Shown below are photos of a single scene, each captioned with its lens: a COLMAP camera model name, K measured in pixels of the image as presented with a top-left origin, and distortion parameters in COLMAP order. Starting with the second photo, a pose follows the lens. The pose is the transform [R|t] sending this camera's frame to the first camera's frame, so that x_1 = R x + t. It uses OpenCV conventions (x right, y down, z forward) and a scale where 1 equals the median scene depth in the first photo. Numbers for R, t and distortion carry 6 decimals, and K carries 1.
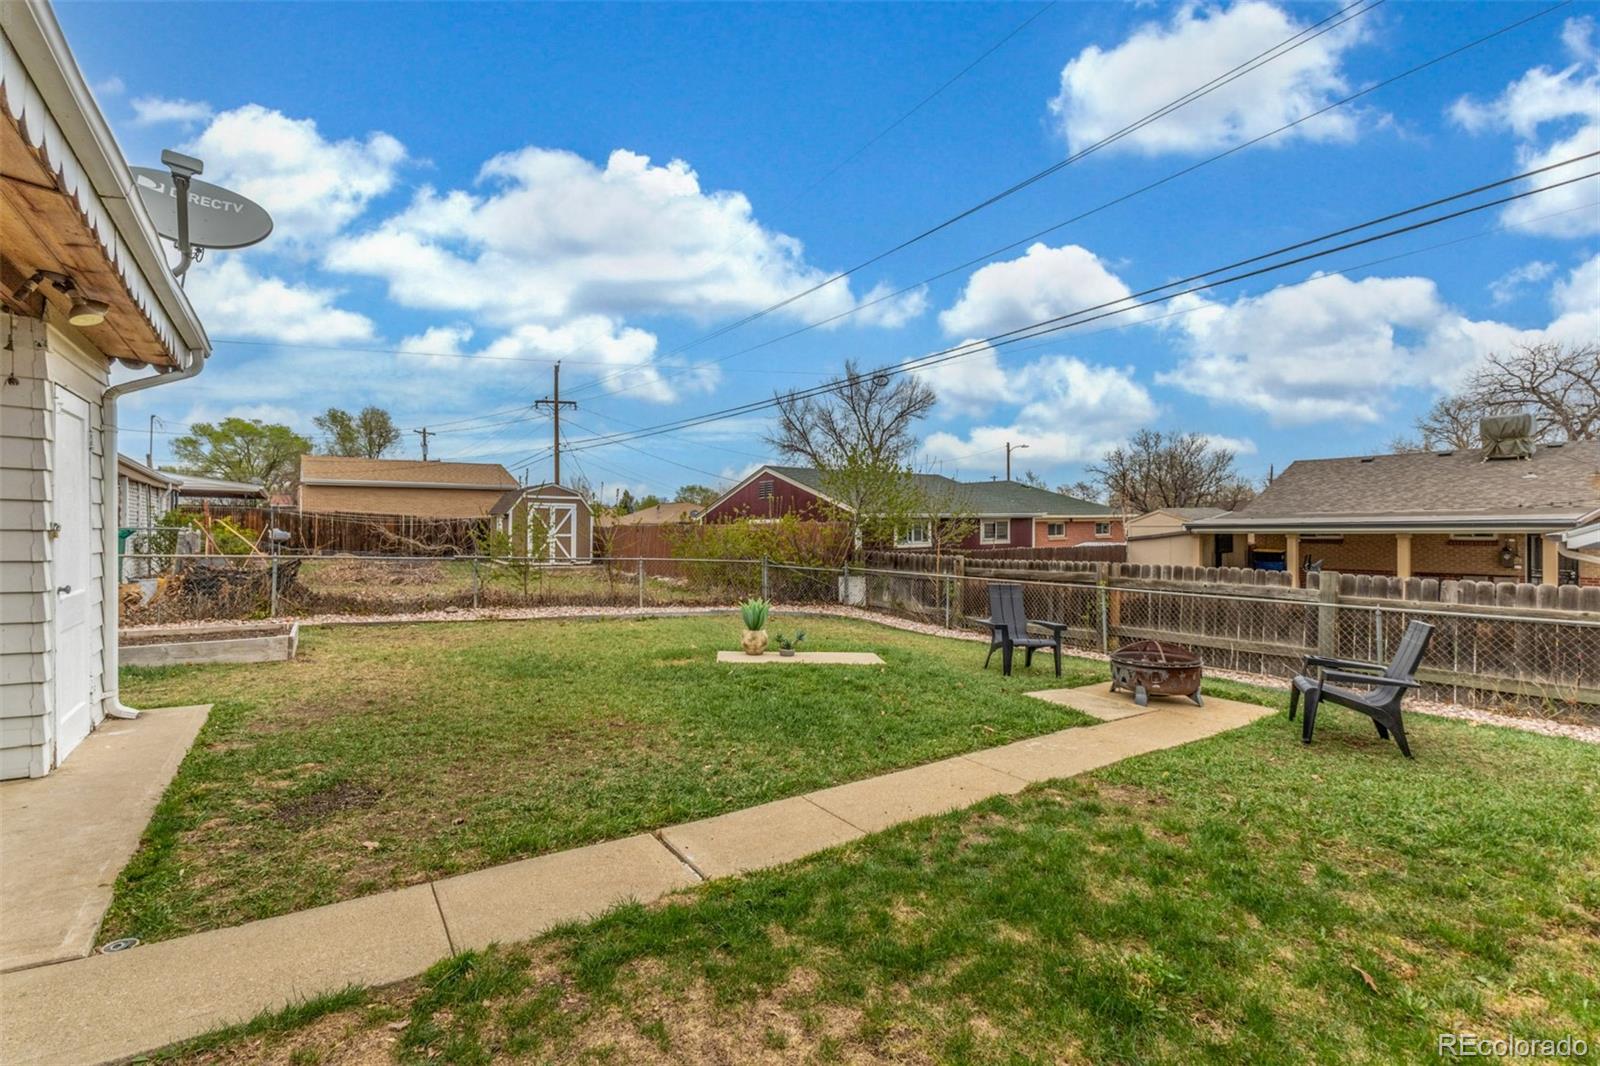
lens RADIAL K [[688.2, 0, 803.4], [0, 688.2, 528.0], [0, 0, 1]] dist [0.011034, -0.005057]
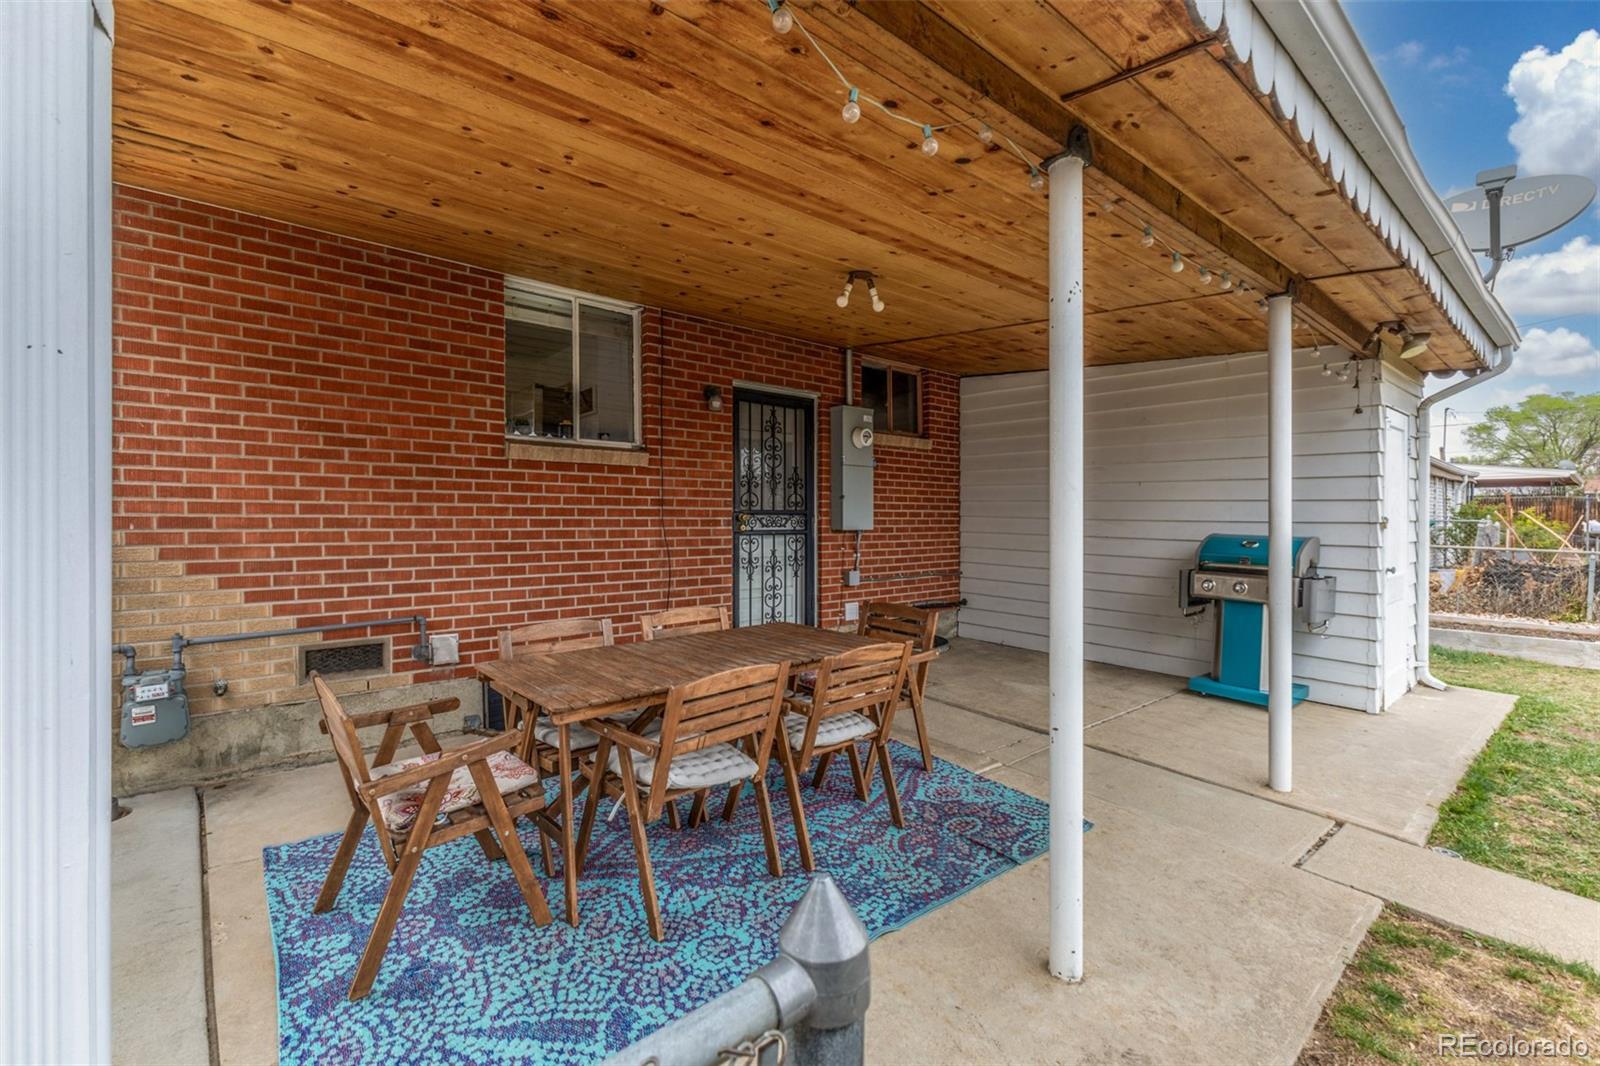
lens RADIAL K [[688.2, 0, 795.4], [0, 688.2, 533.1], [0, 0, 1]] dist [0.011034, -0.005057]
pose [[0.063472, 0.014384, -0.997880, 0.083618], [0.004569, 0.999881, 0.014703, -0.001326], [0.997973, -0.005493, 0.063399, -0.116623]]
